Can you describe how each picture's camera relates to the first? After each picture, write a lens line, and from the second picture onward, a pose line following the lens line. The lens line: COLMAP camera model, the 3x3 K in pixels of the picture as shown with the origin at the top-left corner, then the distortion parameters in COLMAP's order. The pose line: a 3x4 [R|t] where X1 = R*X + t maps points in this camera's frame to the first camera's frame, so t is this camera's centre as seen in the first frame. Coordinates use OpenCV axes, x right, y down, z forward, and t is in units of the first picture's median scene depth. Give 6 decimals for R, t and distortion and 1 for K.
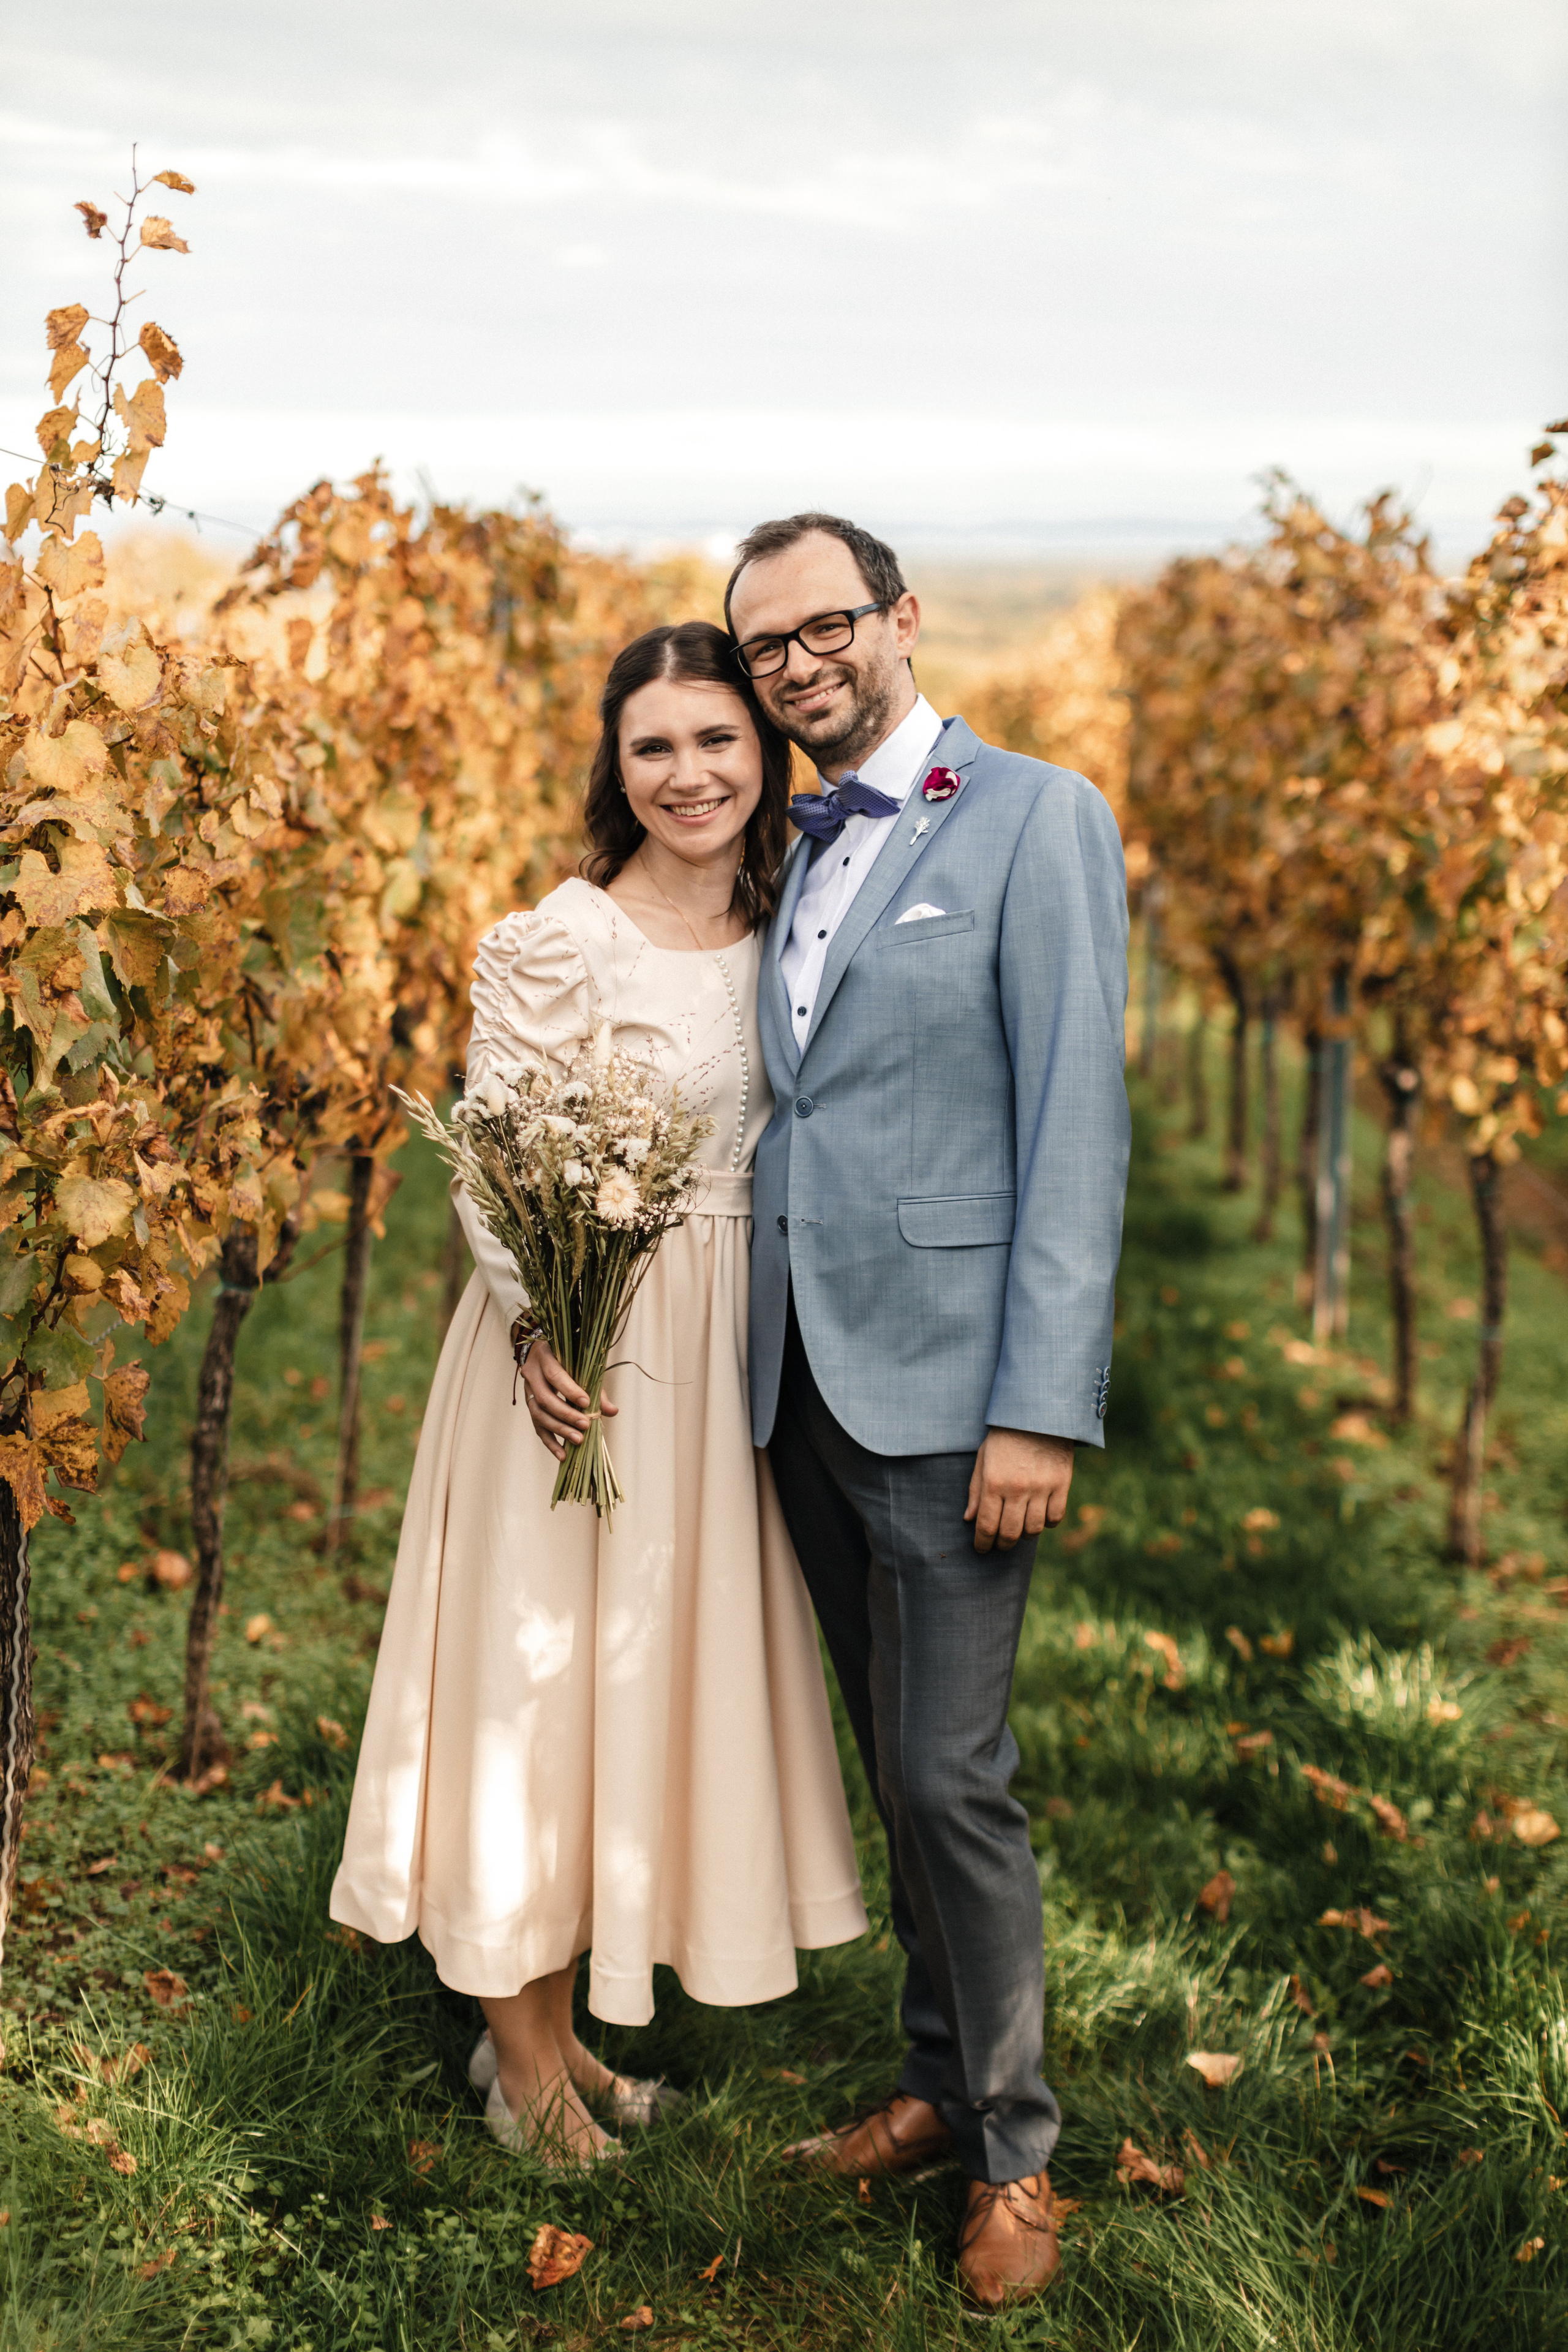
lens RADIAL K [[3103.7, 0, 744.6], [0, 3103.7, 1073.2], [0, 0, 1]] dist [0.011978, -0.007803]
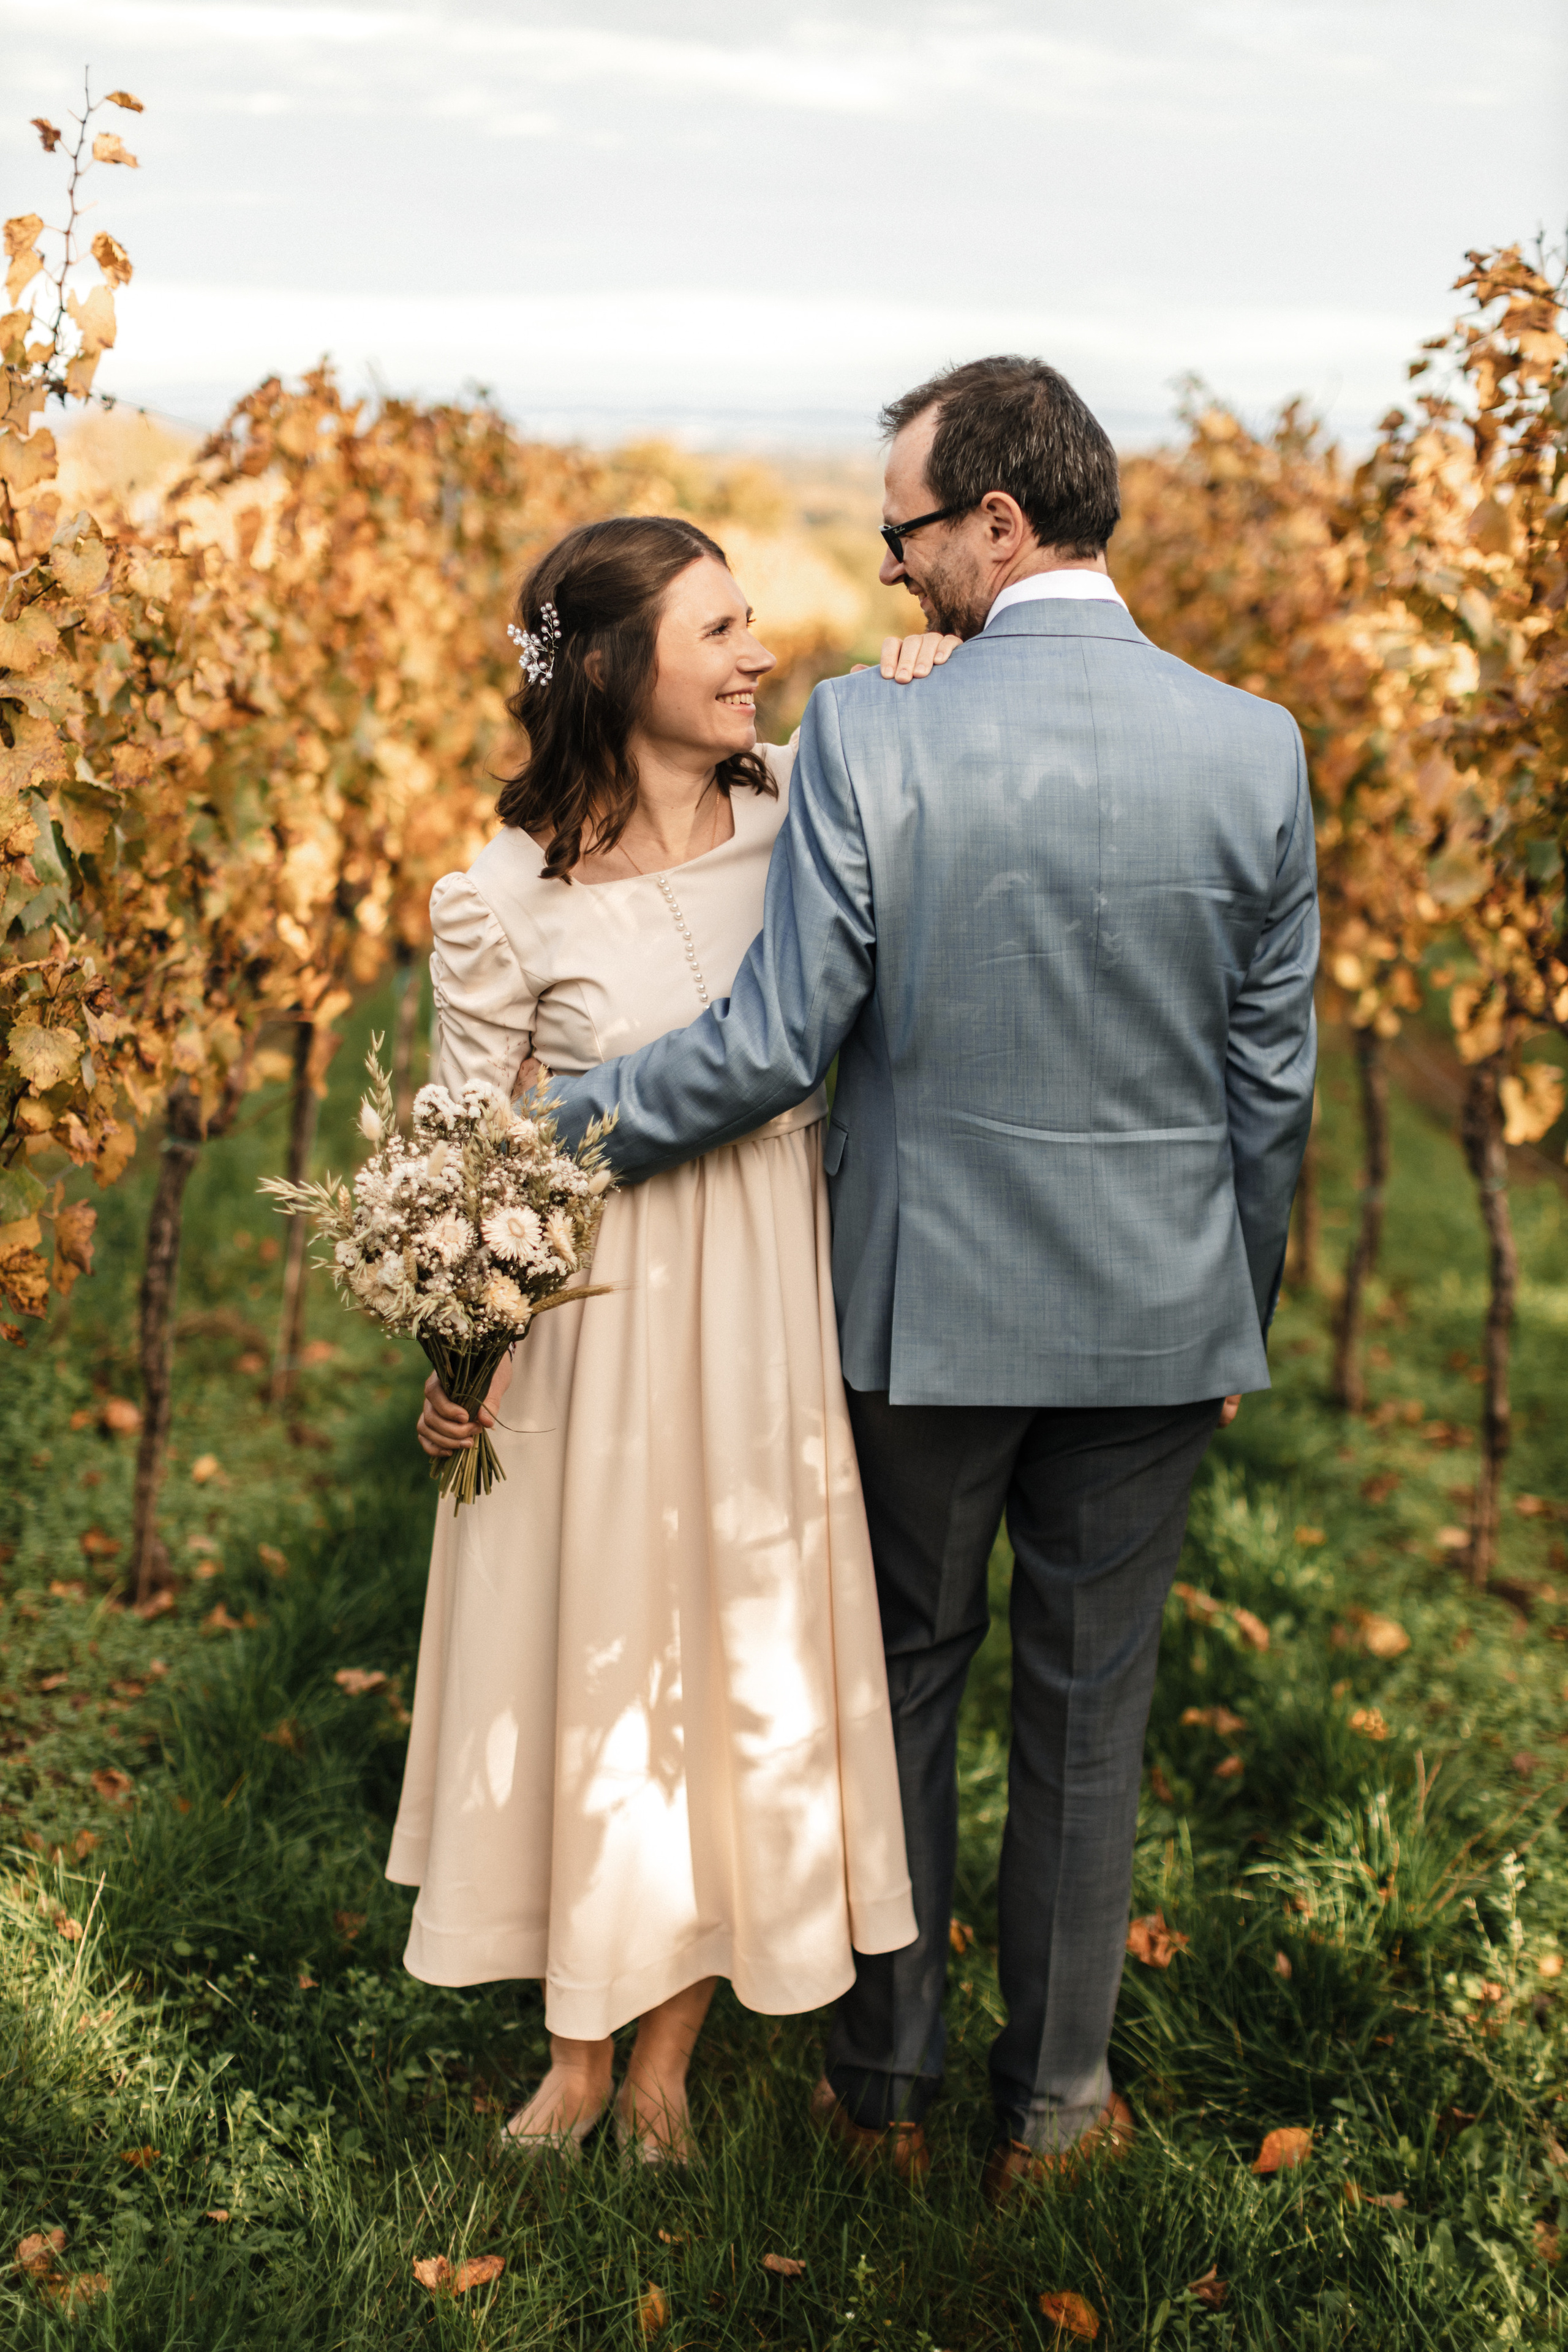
lens RADIAL K [[3092.7, 0, 859.9], [0, 3092.7, 1002.8], [0, 0, 1]] dist [0.010116, -0.010184]
pose [[0.998818, 0.005451, 0.048310, 0.016500], [-0.006111, 0.999890, 0.013521, 0.006016], [-0.048231, -0.013801, 0.998741, -0.068379]]
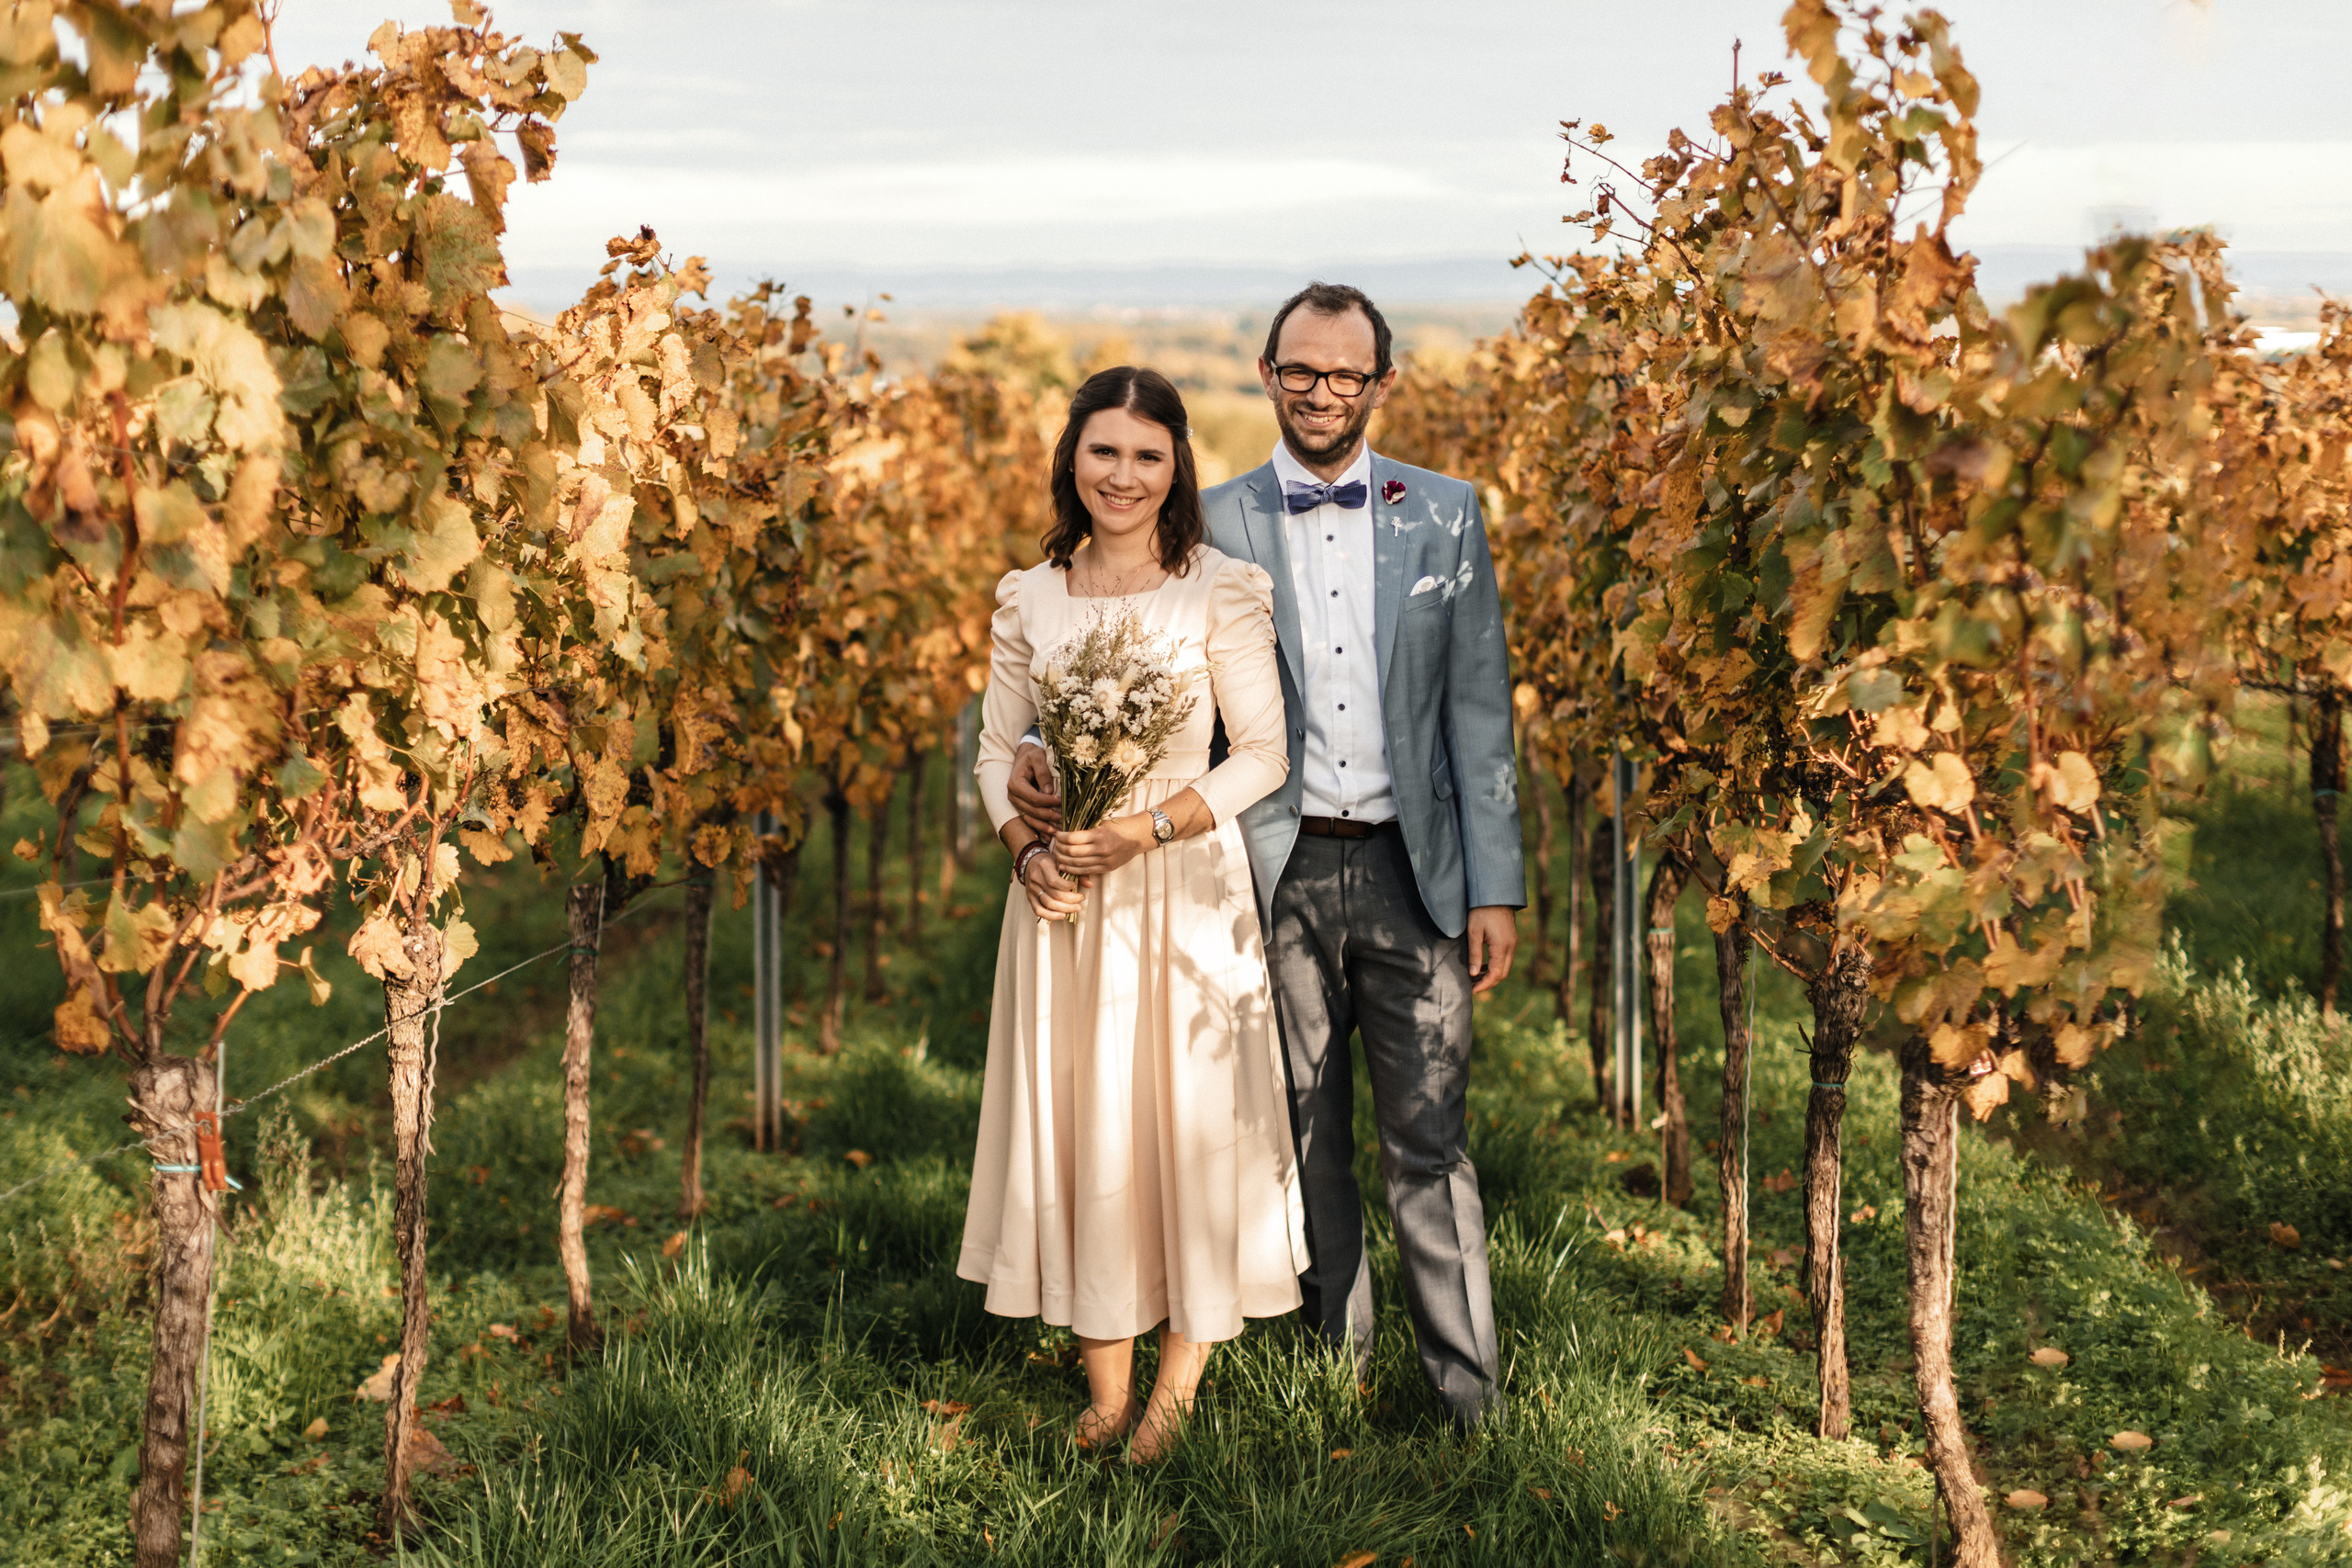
lens RADIAL K [[3041.6, 0, 1176.0], [0, 3041.6, 784.0], [0, 0, 1]] dist [0.004183, -0.027176]
pose [[0.999327, -0.023942, 0.027798, -0.024092], [0.024339, 0.999605, -0.014045, 0.114590], [-0.027451, 0.014712, 0.999515, -1.168986]]
